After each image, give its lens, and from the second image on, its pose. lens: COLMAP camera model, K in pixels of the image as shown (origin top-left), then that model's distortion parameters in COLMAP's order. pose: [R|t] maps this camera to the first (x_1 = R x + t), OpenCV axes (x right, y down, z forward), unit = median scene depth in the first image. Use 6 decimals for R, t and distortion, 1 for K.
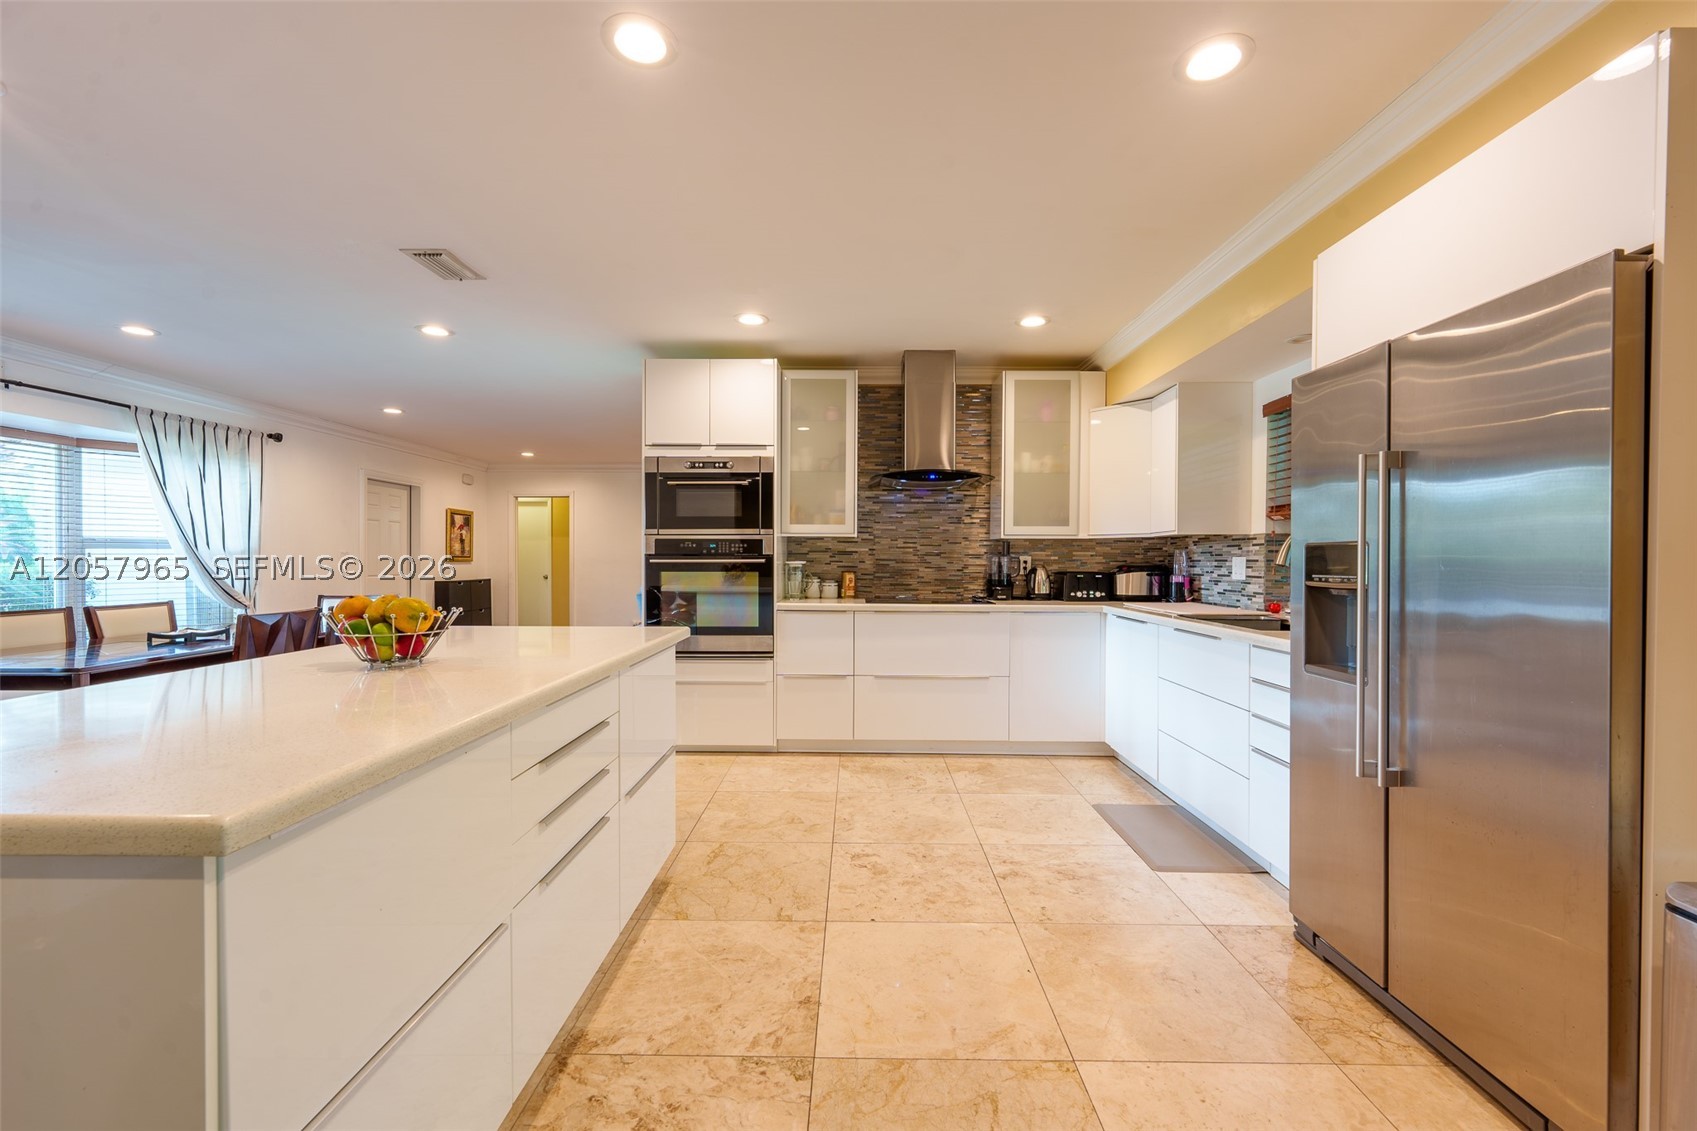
lens RADIAL K [[696.7, 0, 840.4], [0, 696.7, 562.3], [0, 0, 1]] dist [0.002195, -0.000472]
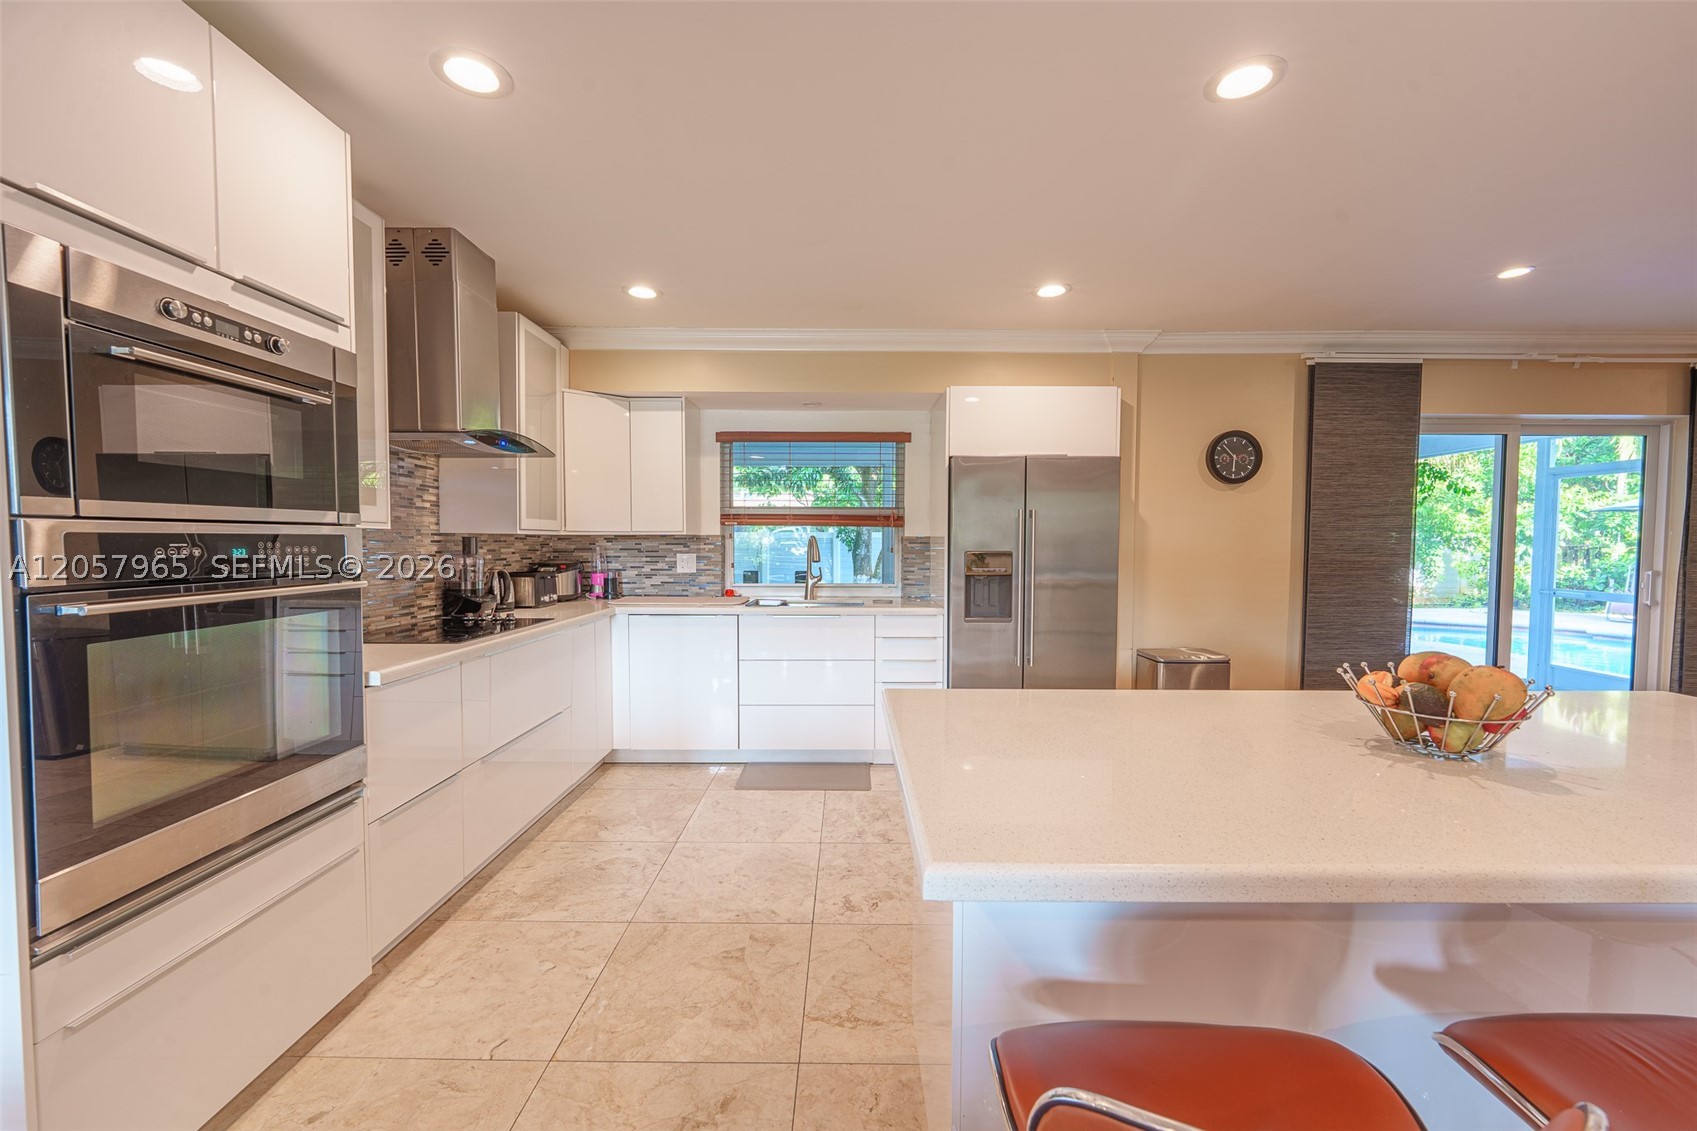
lens RADIAL K [[696.7, 0, 849.5], [0, 696.7, 565.6], [0, 0, 1]] dist [0.002195, -0.000472]
pose [[-0.032767, -0.040025, 0.998661, -0.614089], [0.001606, 0.999194, 0.040099, -0.033770], [-0.999462, 0.002917, -0.032677, 0.752346]]
